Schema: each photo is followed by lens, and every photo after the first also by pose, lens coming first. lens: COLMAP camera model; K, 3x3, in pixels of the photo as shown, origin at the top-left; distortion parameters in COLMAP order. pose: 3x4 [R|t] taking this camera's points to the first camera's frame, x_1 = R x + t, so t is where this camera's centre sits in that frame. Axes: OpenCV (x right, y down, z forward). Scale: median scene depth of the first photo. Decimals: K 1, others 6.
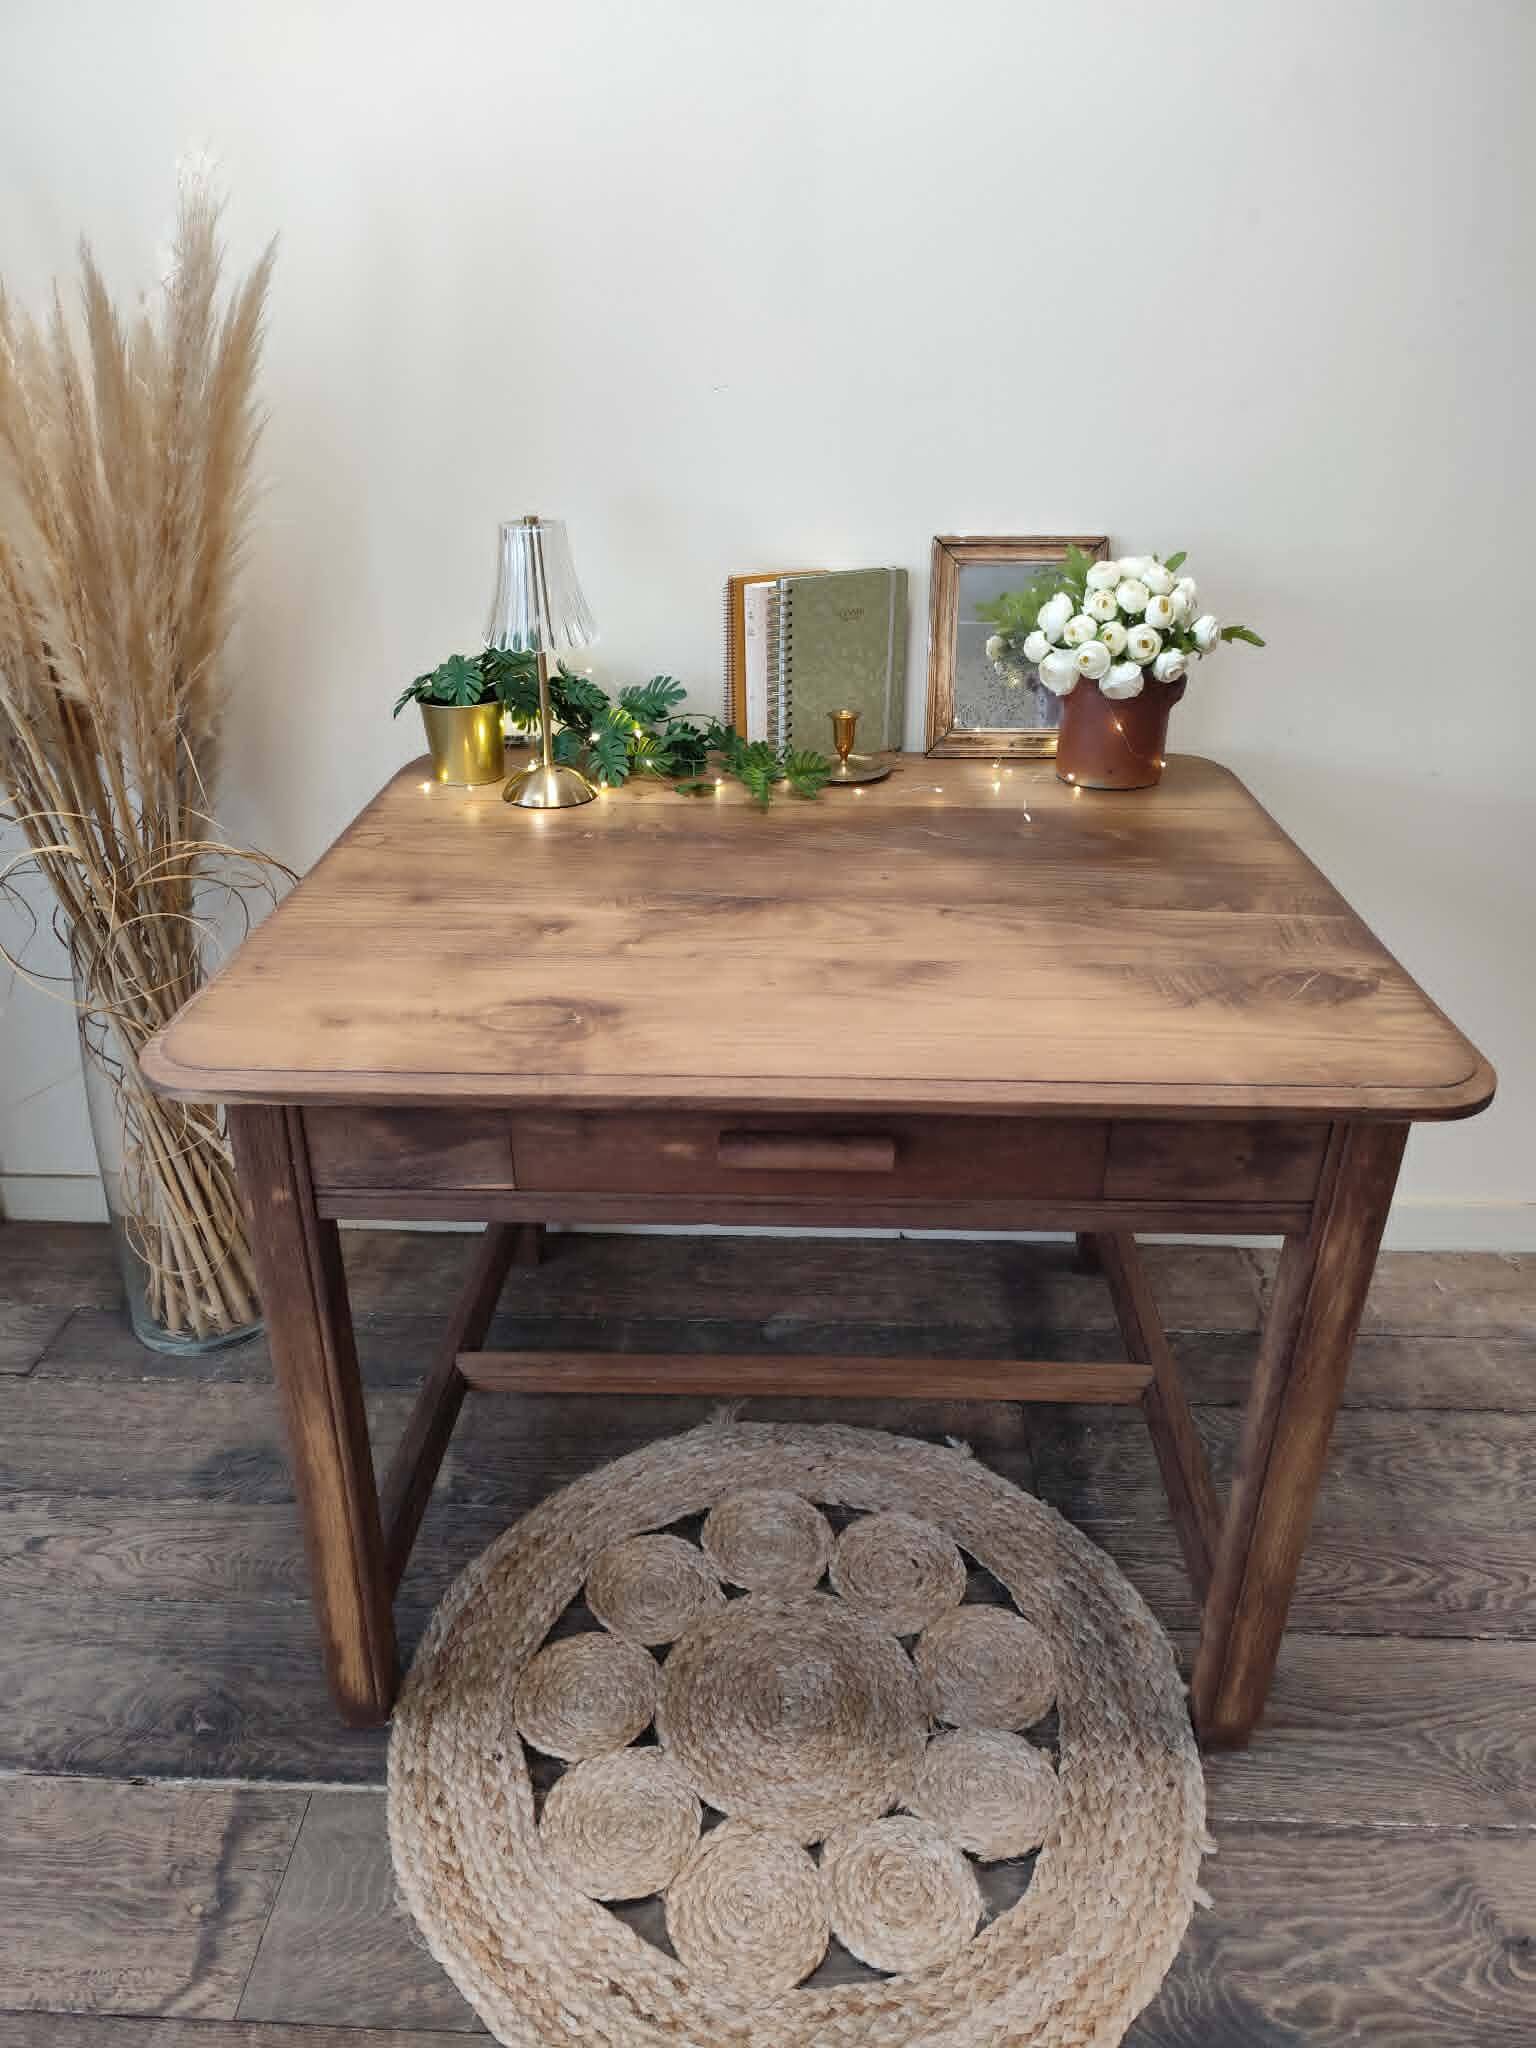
lens RADIAL K [[1441.6, 0, 768.5], [0, 1441.6, 1020.2], [0, 0, 1]] dist [0.007279, -0.023072]
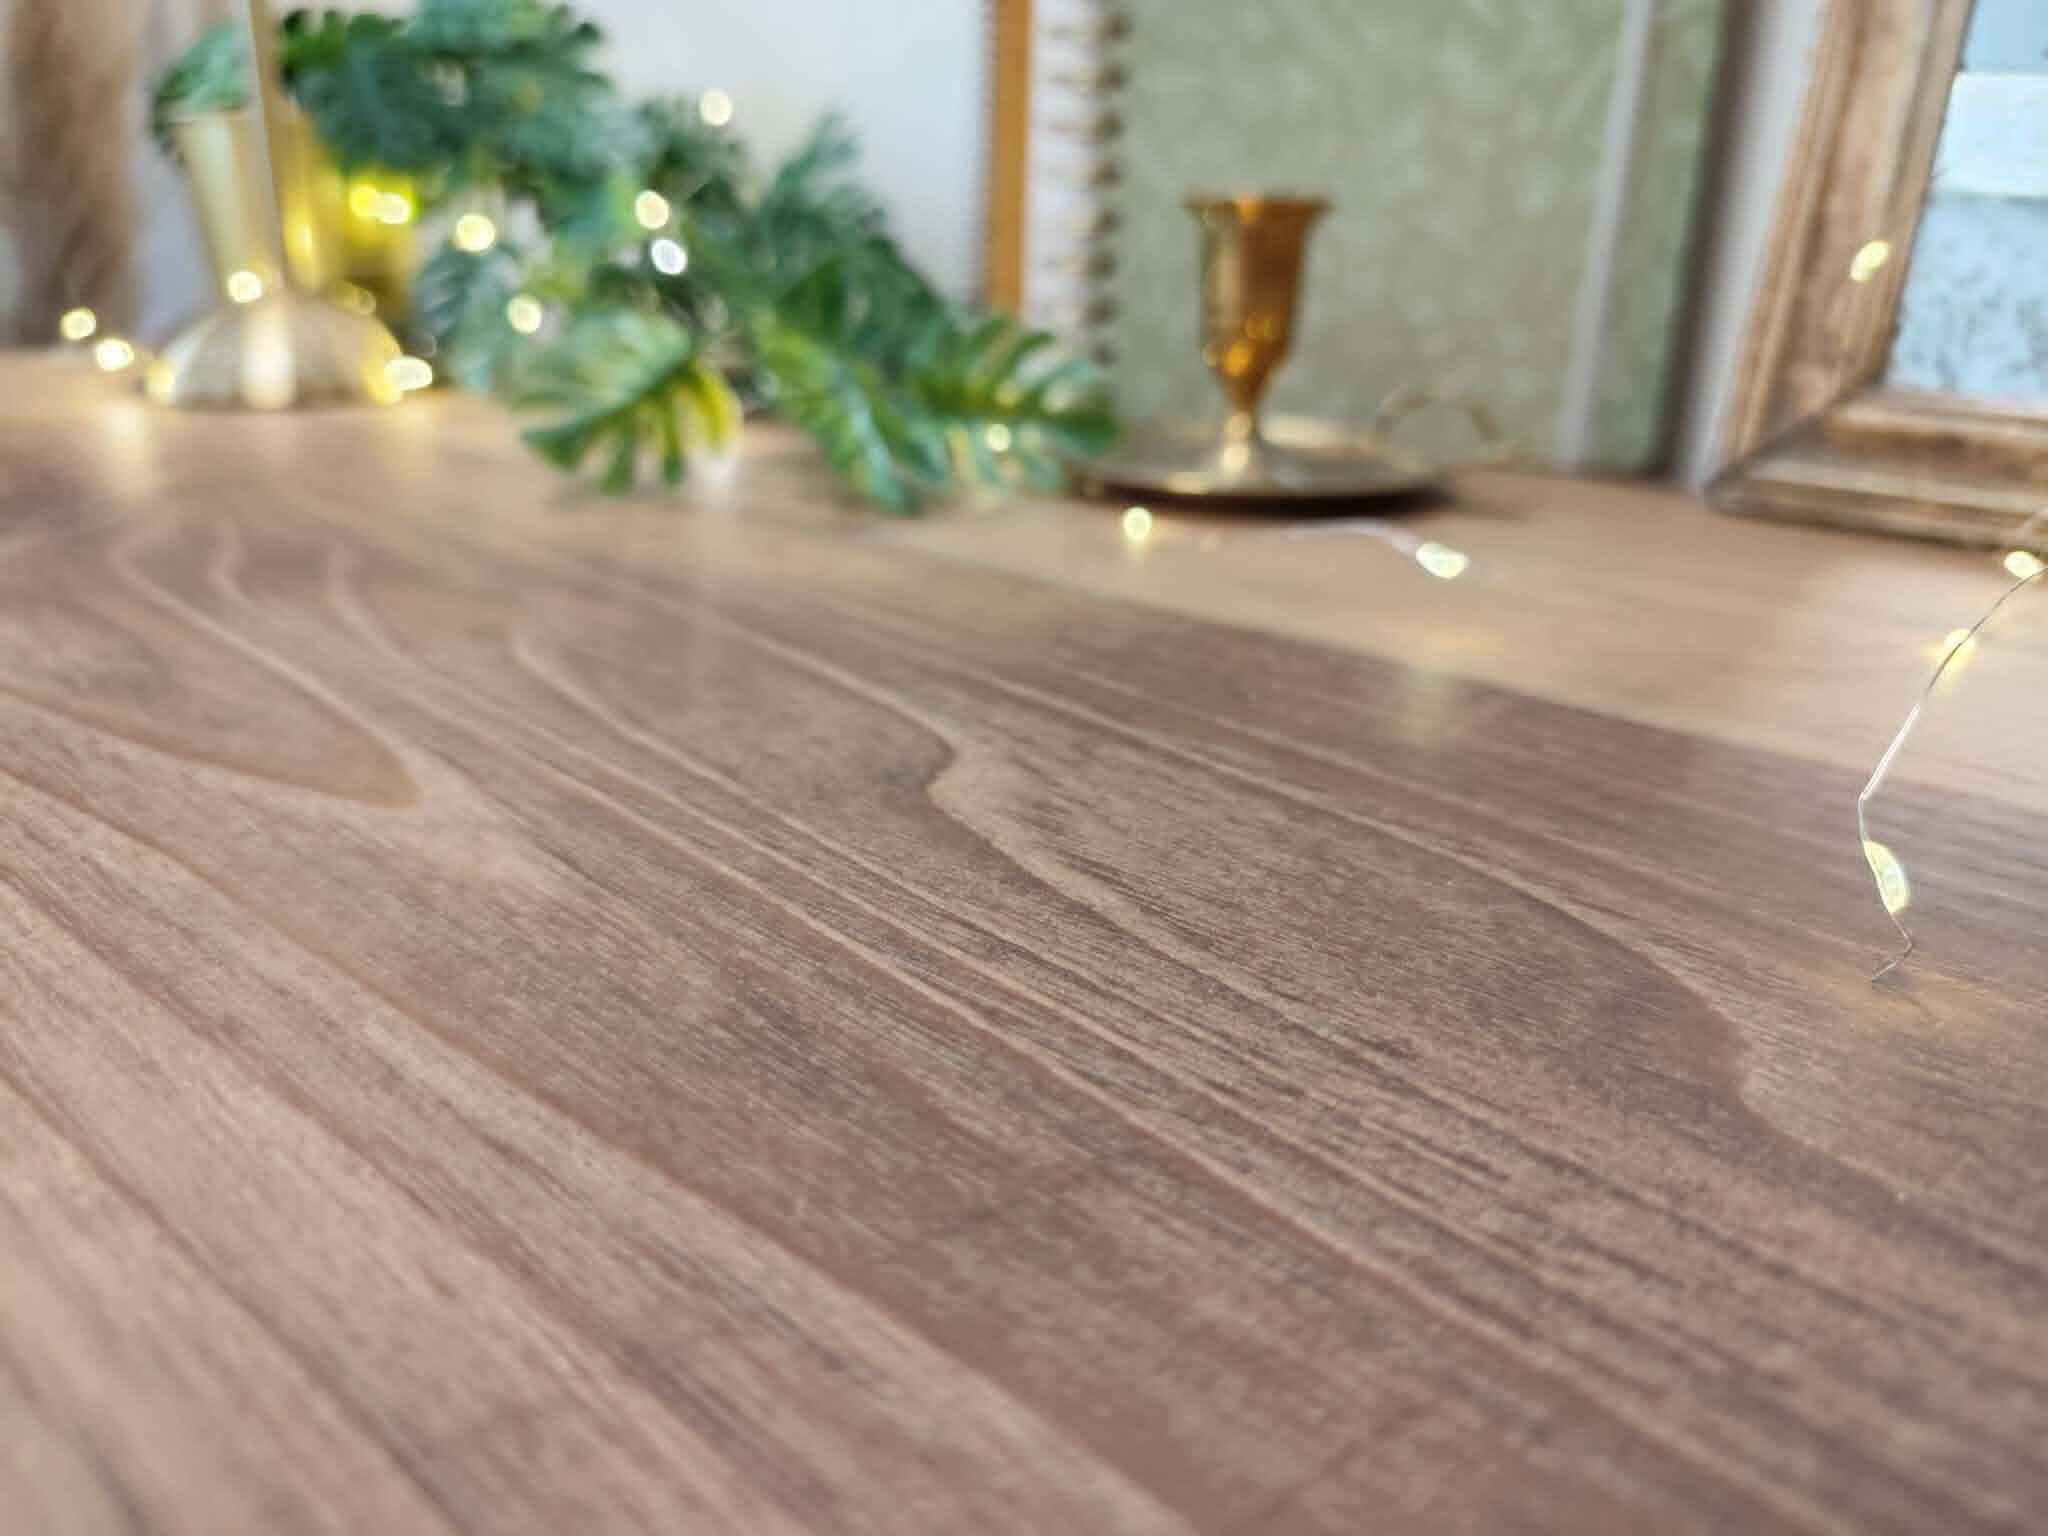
lens RADIAL K [[1441.6, 0, 1035.6], [0, 1441.6, 786.3], [0, 0, 1]] dist [0.007279, -0.023072]
pose [[0.785061, 0.242007, -0.570187, 0.196355], [-0.294112, 0.955771, 0.000714, -0.135007], [0.545140, 0.167139, 0.821515, 0.929643]]
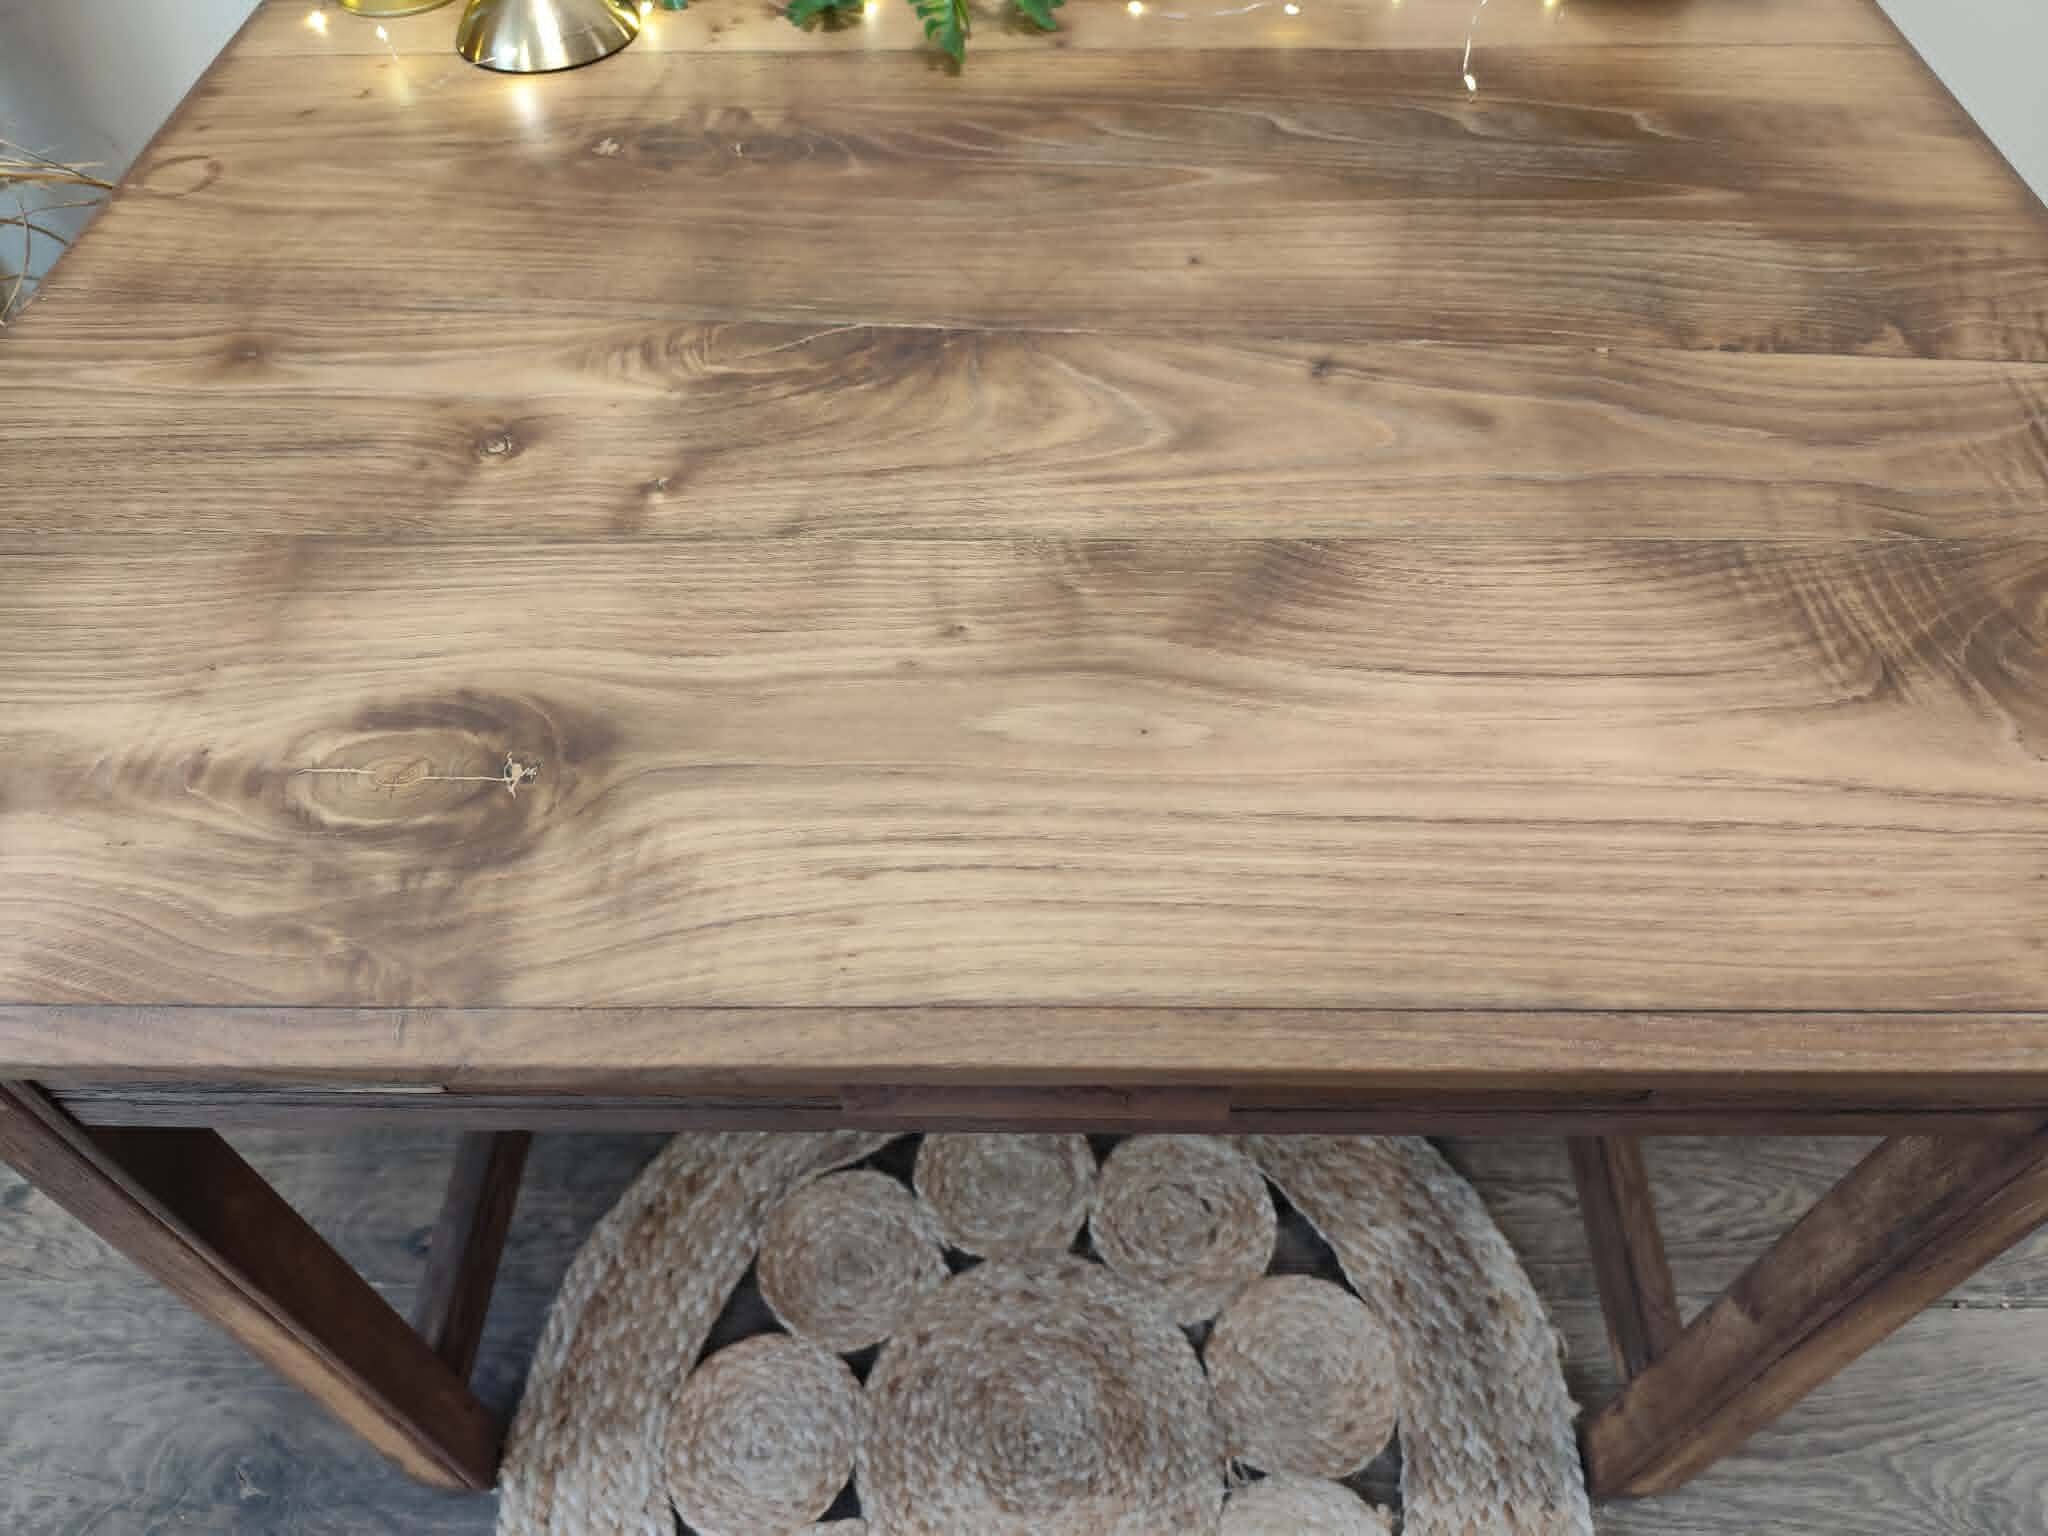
lens RADIAL K [[1441.6, 0, 1031.2], [0, 1441.6, 778.4], [0, 0, 1]] dist [0.007279, -0.023072]
pose [[0.999677, -0.025366, -0.001350, 0.020444], [0.023633, 0.909275, 0.415523, -0.137797], [-0.009312, -0.415421, 0.909581, 0.453472]]
